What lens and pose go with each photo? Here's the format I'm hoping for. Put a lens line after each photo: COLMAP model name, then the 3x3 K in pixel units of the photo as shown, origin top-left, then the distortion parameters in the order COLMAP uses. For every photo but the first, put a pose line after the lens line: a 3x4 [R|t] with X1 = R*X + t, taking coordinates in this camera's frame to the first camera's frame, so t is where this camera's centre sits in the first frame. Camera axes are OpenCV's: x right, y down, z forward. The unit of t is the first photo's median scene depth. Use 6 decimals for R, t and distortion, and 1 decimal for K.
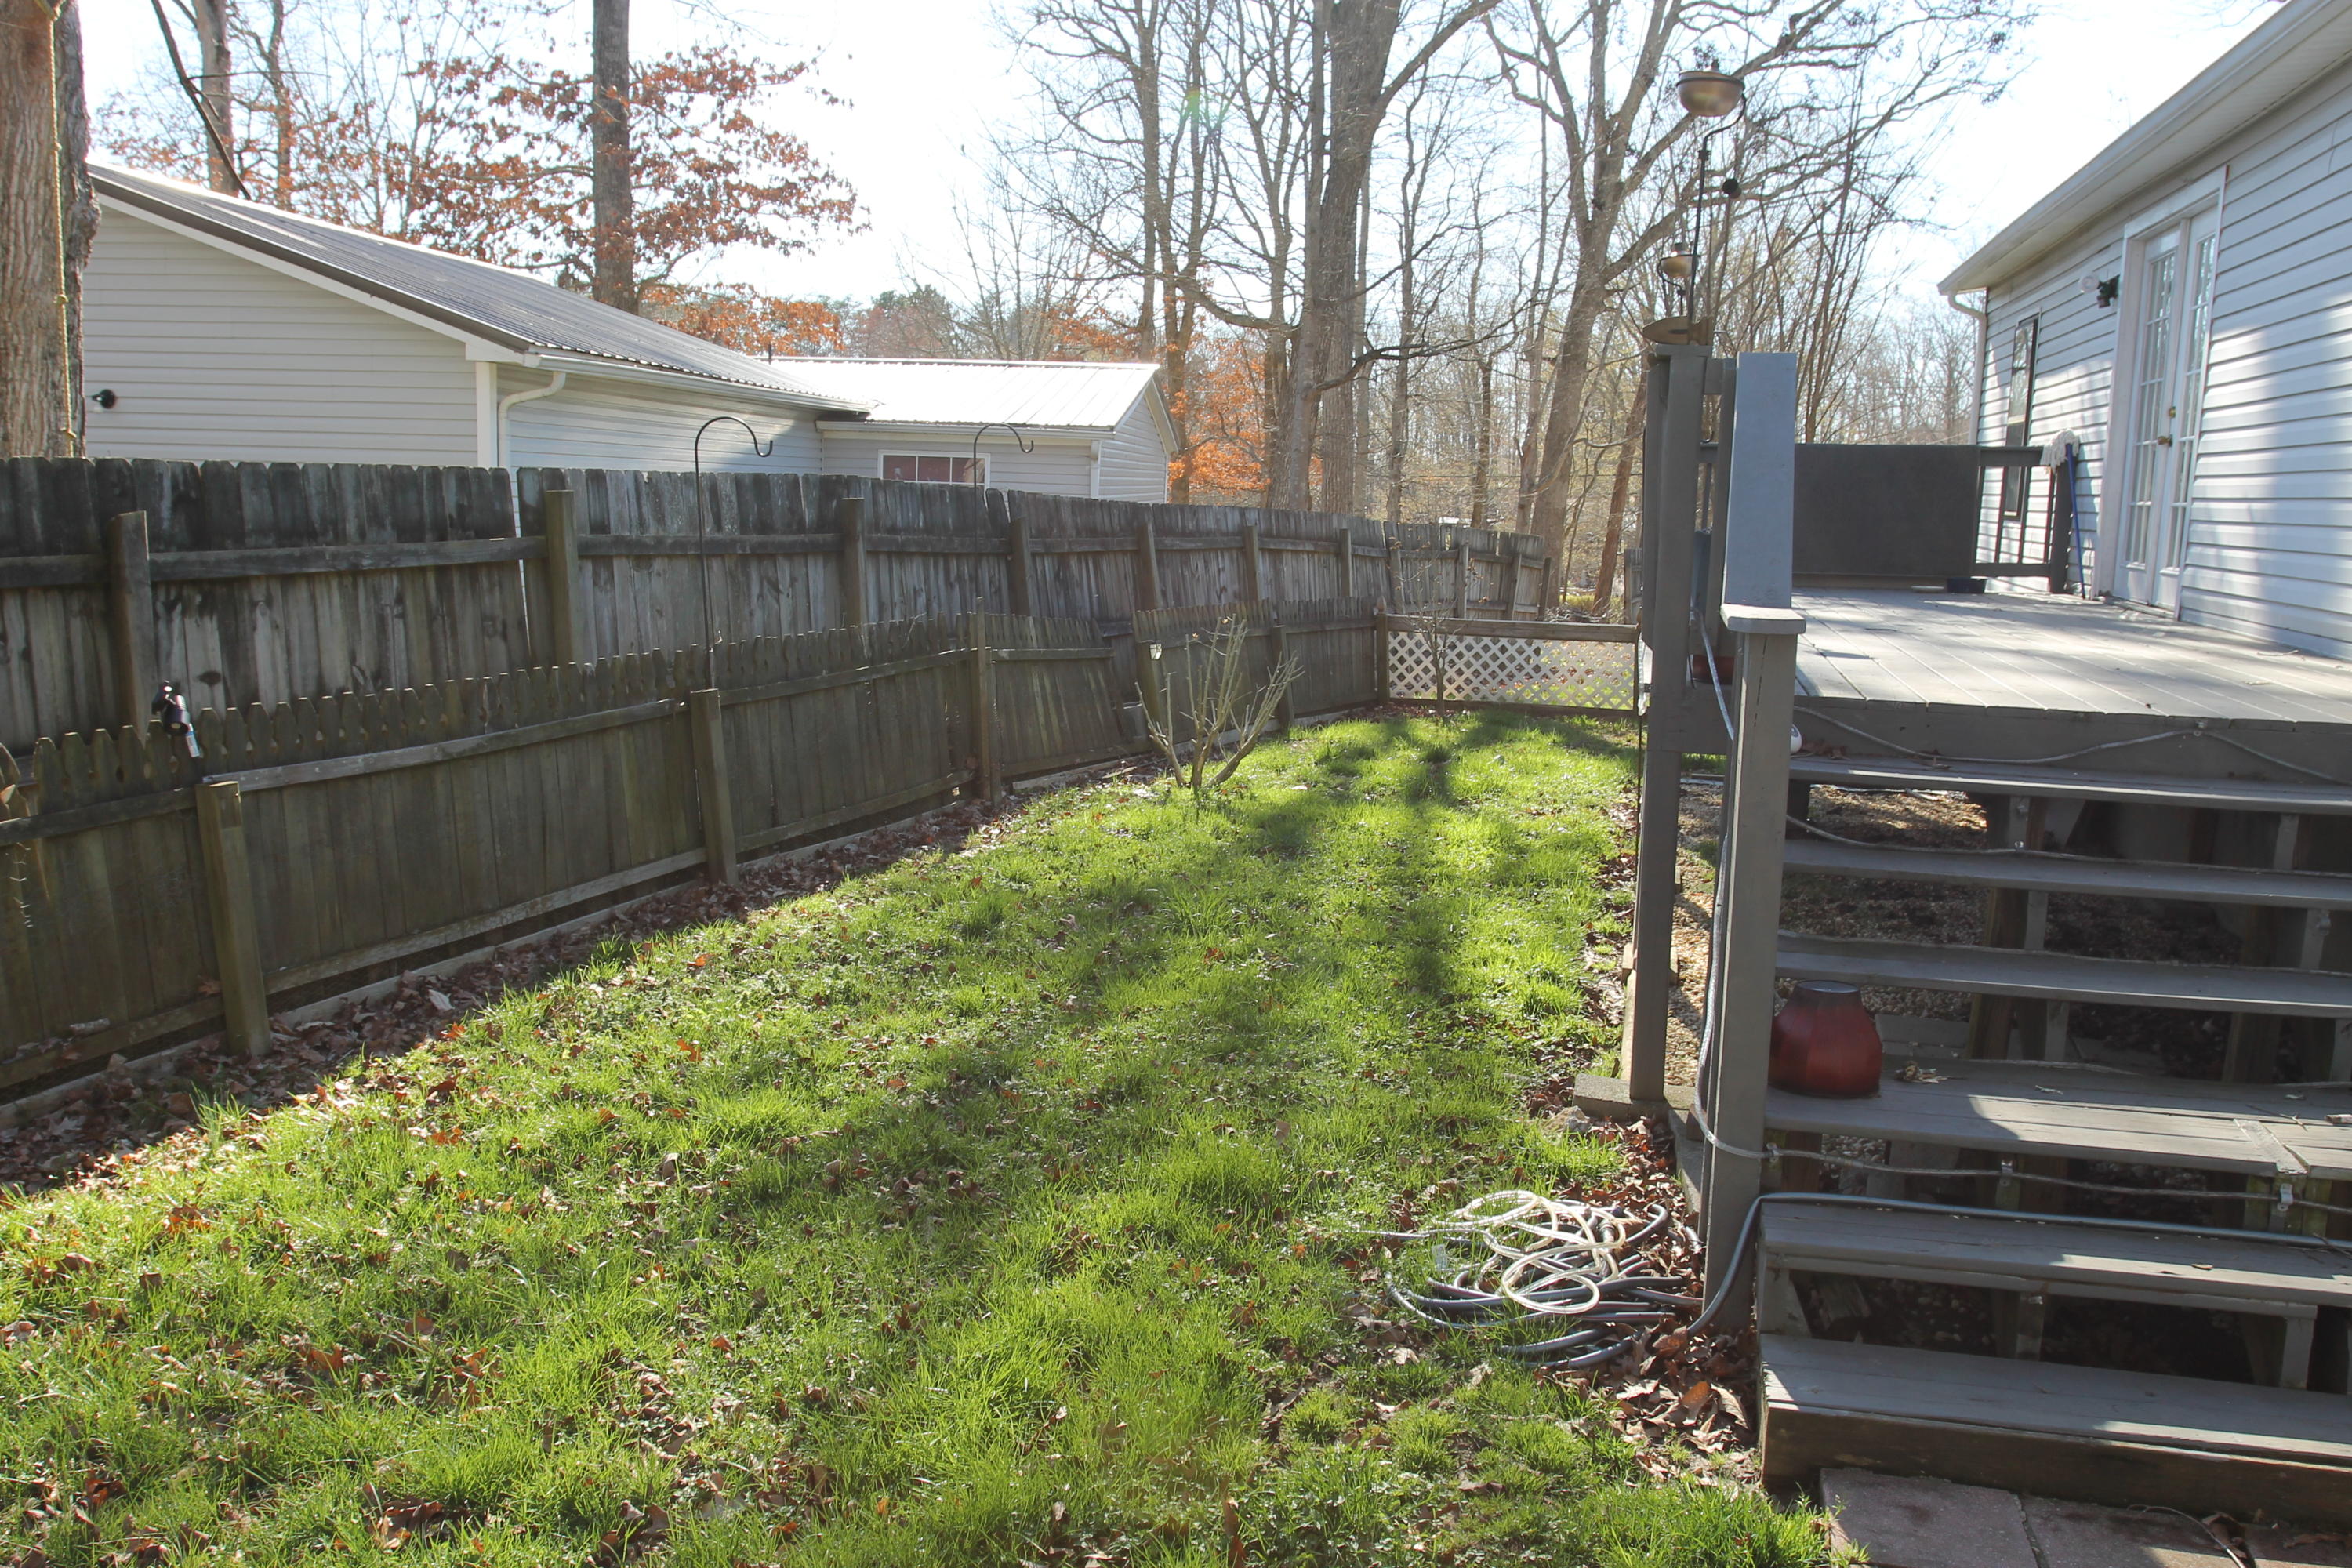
lens RADIAL K [[1878.1, 0, 1161.7], [0, 1878.1, 789.3], [0, 0, 1]] dist [-0.087820, 0.049365]
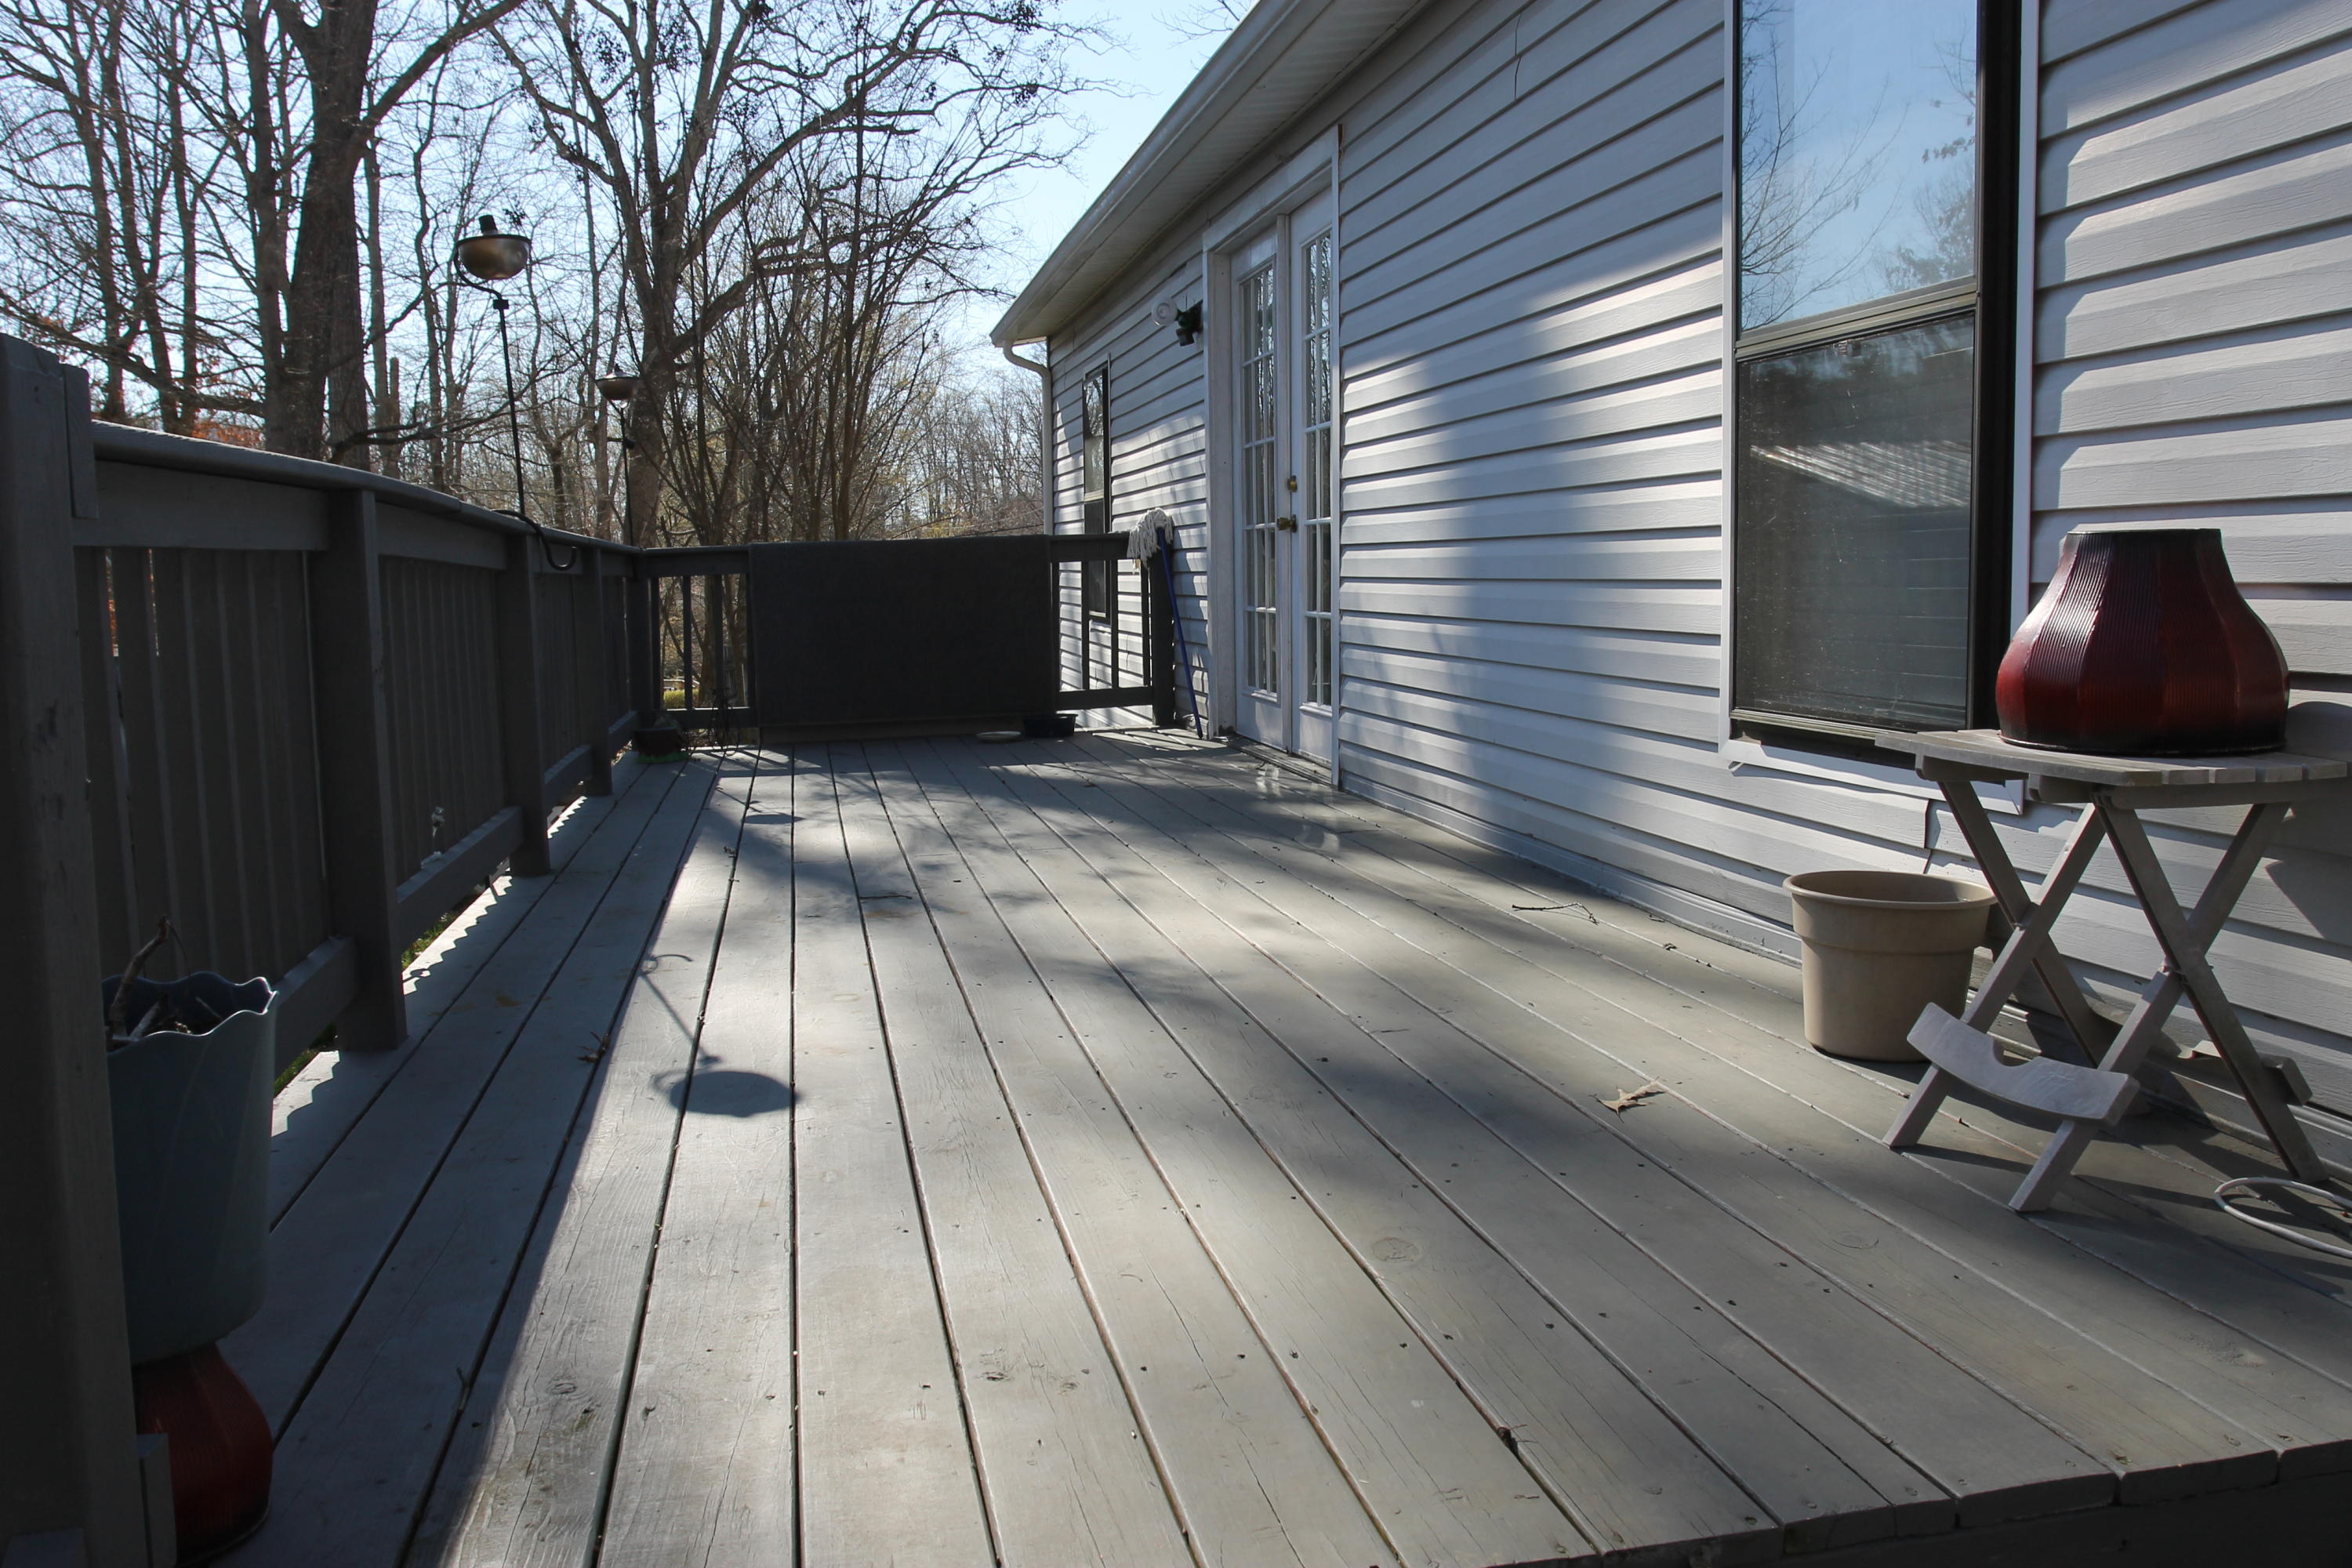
lens RADIAL K [[1878.1, 0, 1175.3], [0, 1878.1, 787.4], [0, 0, 1]] dist [-0.087820, 0.049365]
pose [[0.894252, -0.090036, 0.438414, 0.152107], [0.108714, 0.993917, -0.017630, -0.067723], [-0.434159, 0.063428, 0.898600, 0.312923]]
